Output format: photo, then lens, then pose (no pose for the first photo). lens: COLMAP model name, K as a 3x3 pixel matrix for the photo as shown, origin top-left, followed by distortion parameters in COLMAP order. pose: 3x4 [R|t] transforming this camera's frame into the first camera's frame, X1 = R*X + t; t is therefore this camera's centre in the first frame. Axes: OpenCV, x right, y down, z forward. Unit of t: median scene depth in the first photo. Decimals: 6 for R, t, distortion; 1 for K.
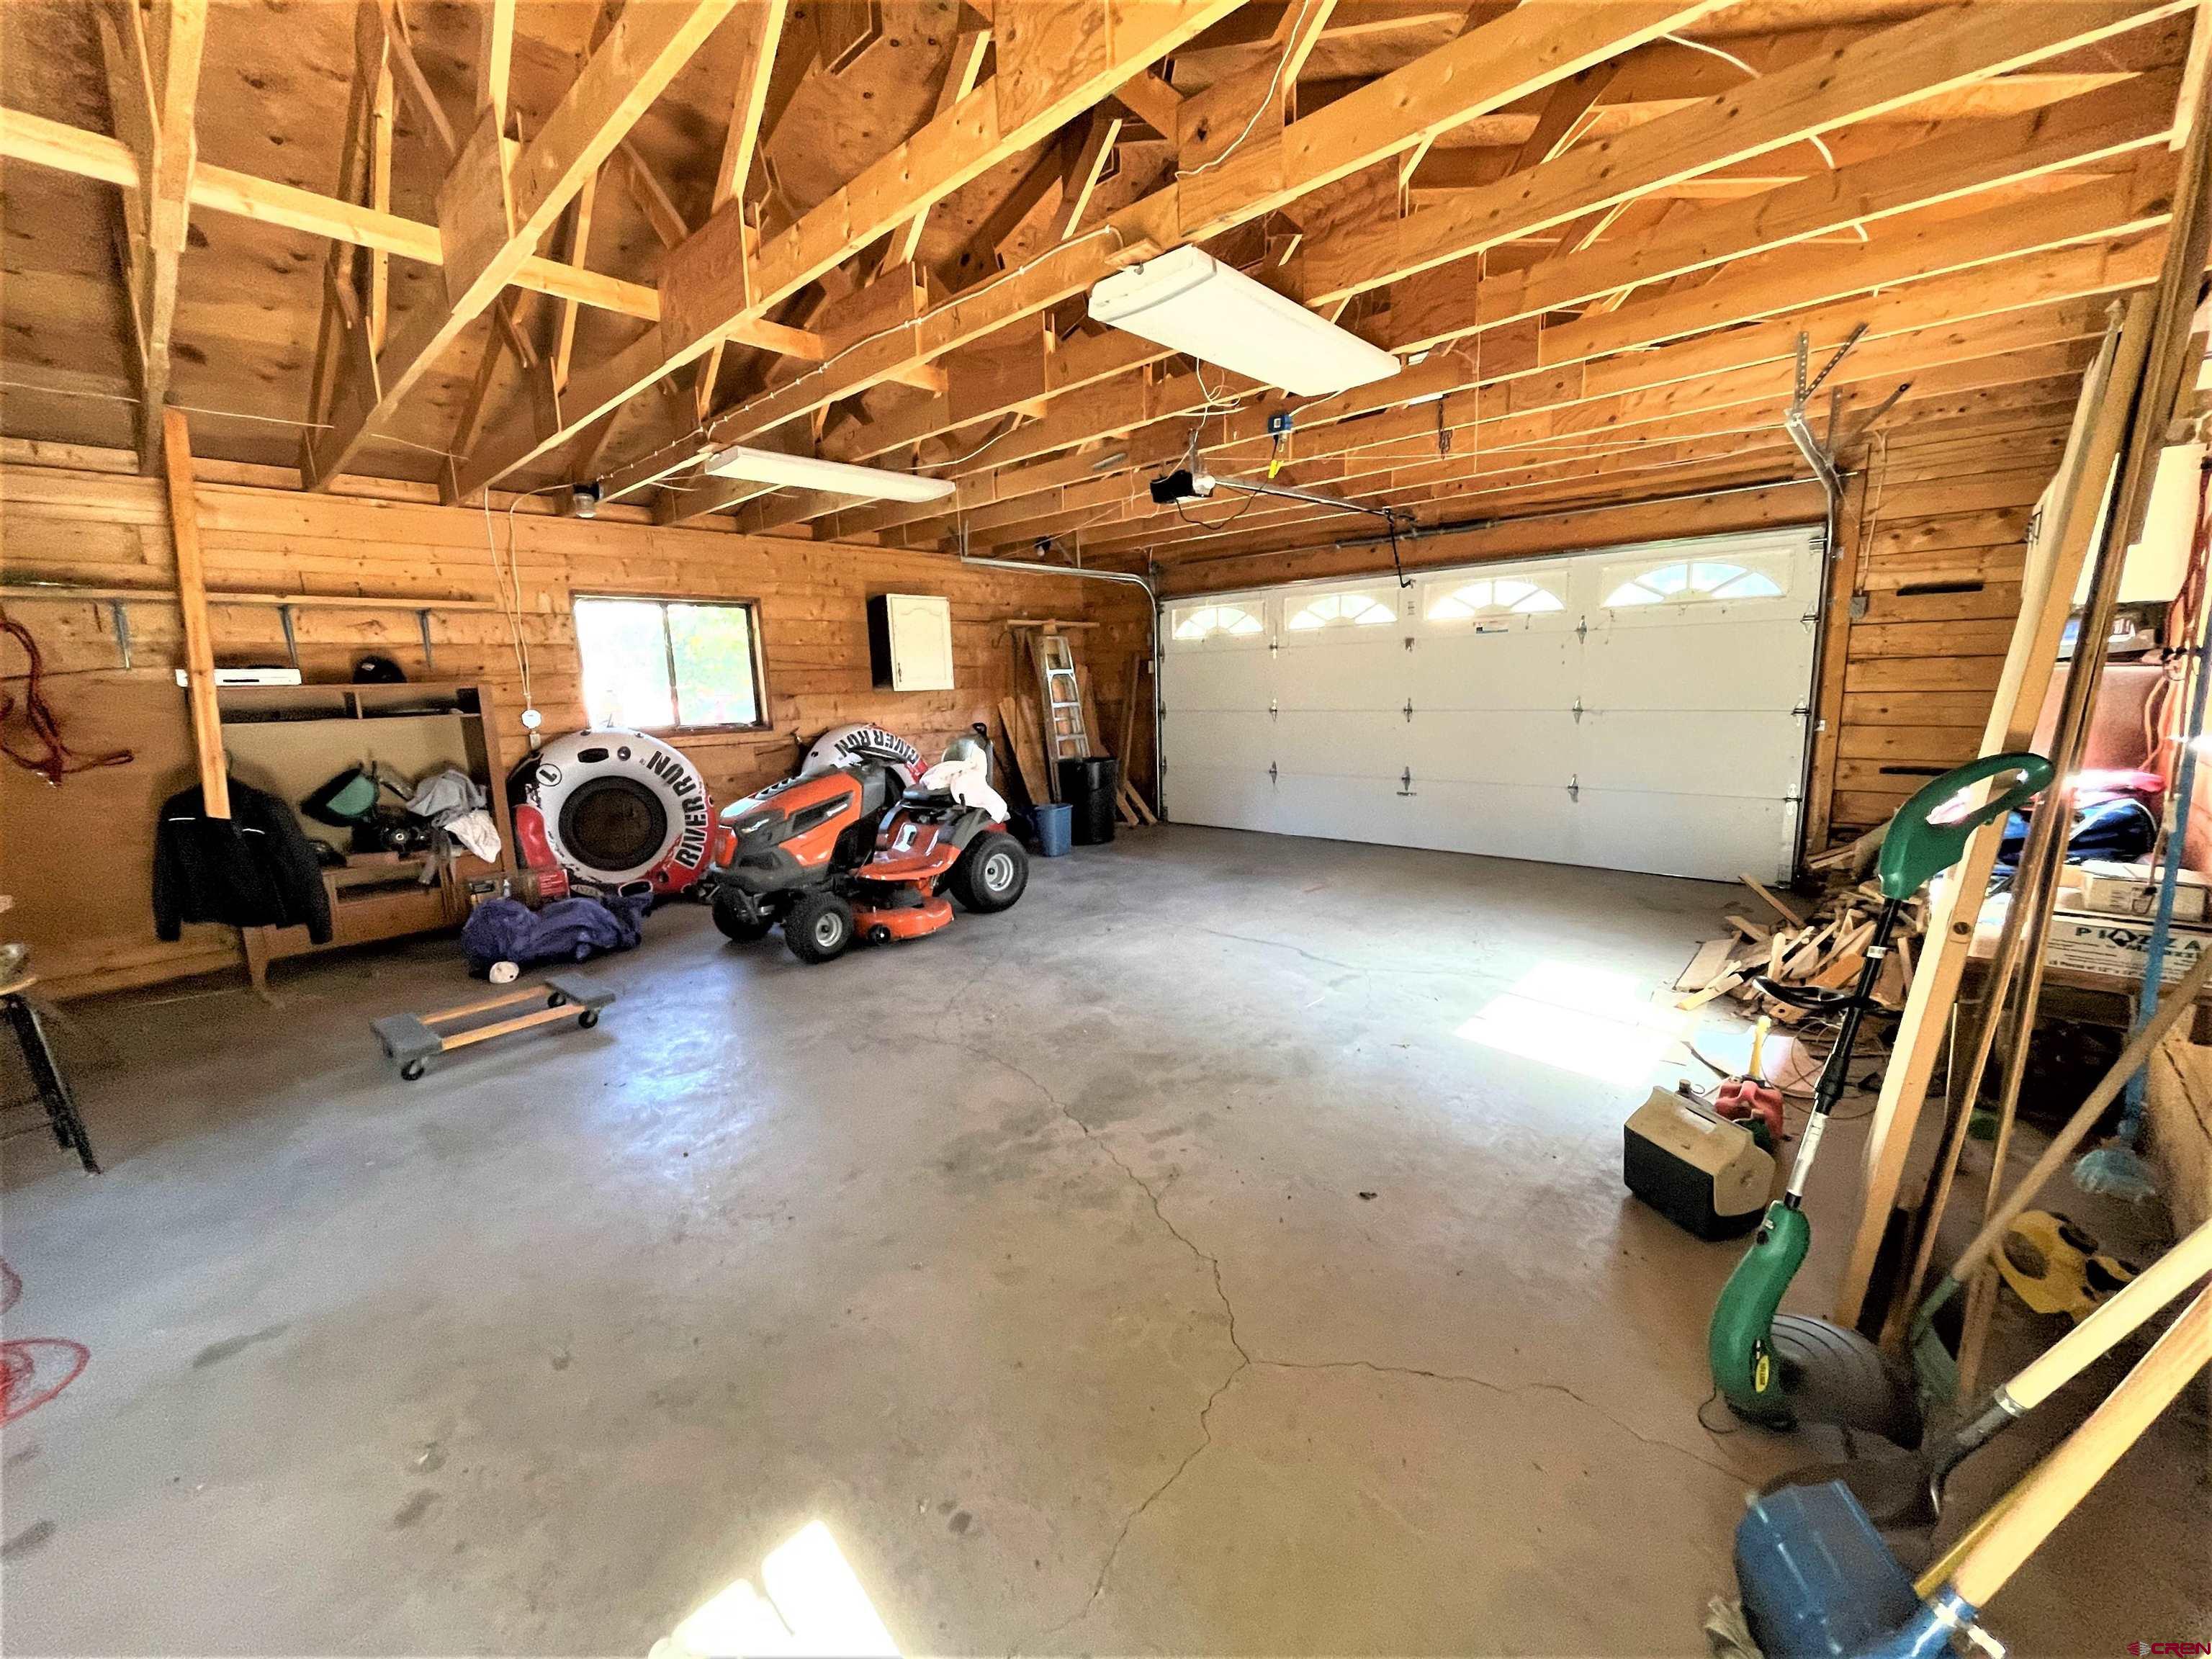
lens RADIAL K [[891.7, 0, 1095.4], [0, 891.7, 831.0], [0, 0, 1]] dist [0.001788, -0.000639]
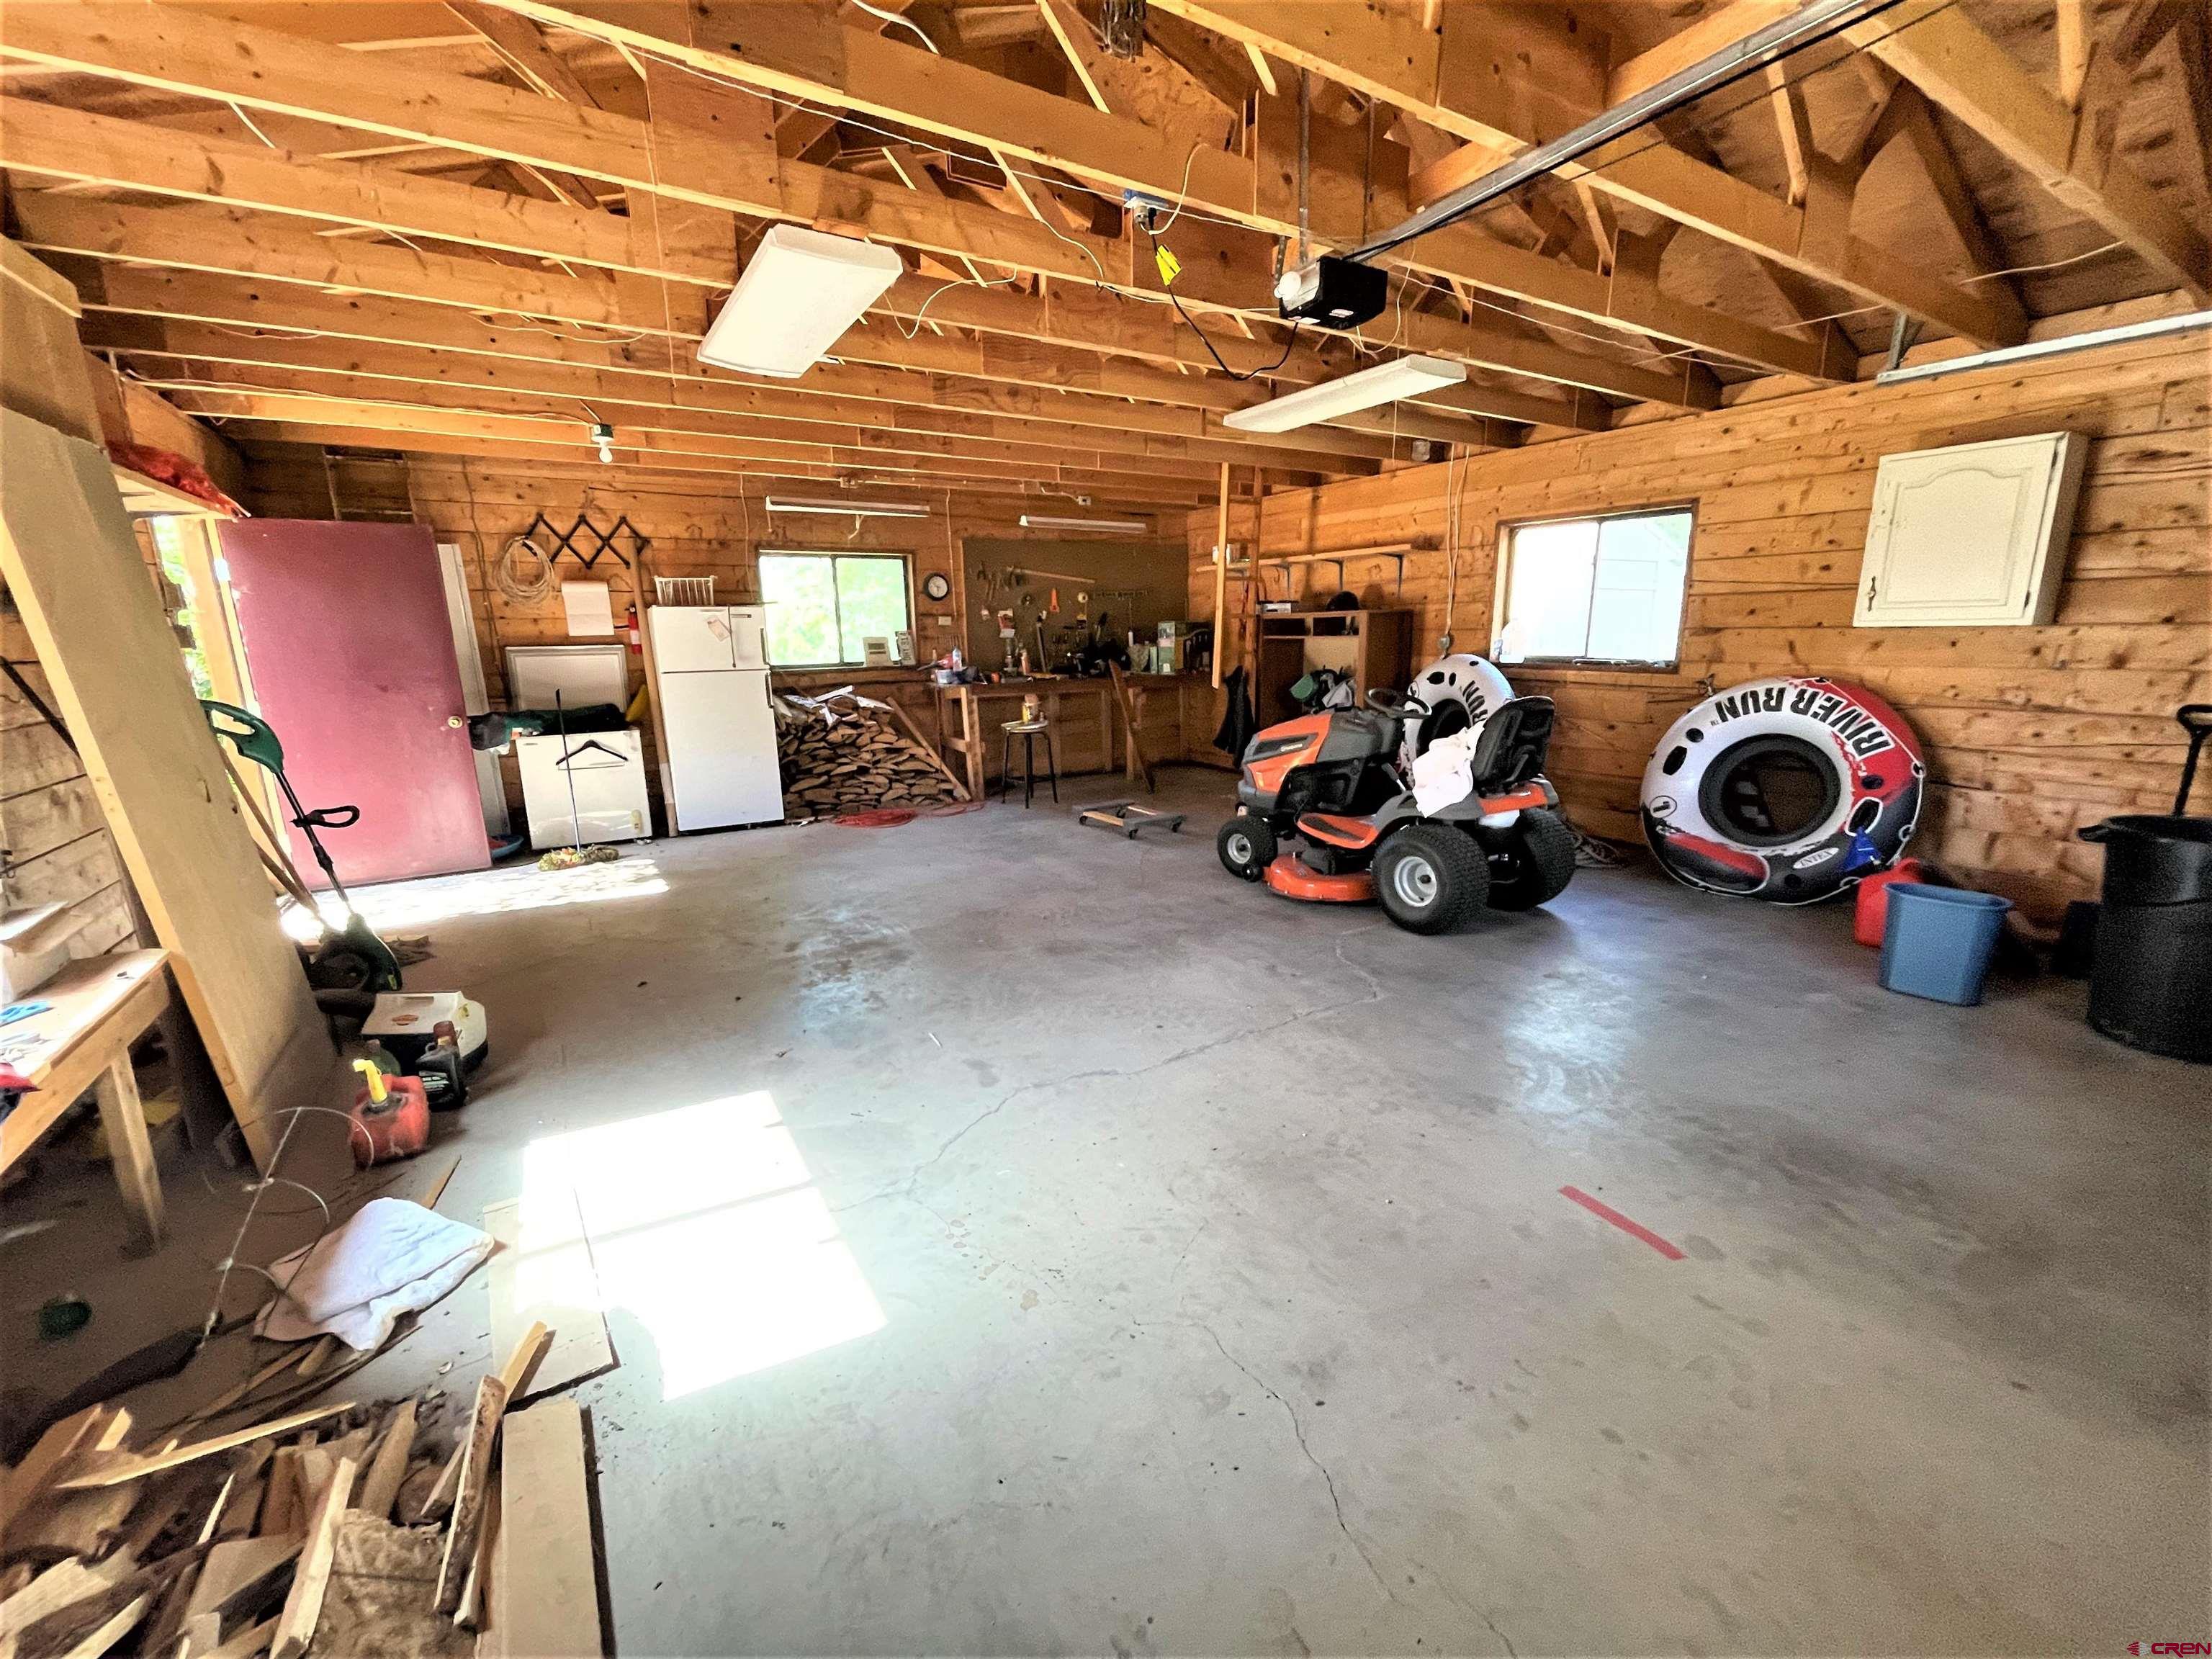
lens RADIAL K [[891.7, 0, 1100.1], [0, 891.7, 820.6], [0, 0, 1]] dist [0.001788, -0.000639]
pose [[-0.255406, 0.243491, -0.935671, 0.738185], [-0.137891, 0.948701, 0.284522, -0.203776], [0.956950, 0.201689, -0.208729, 1.012581]]
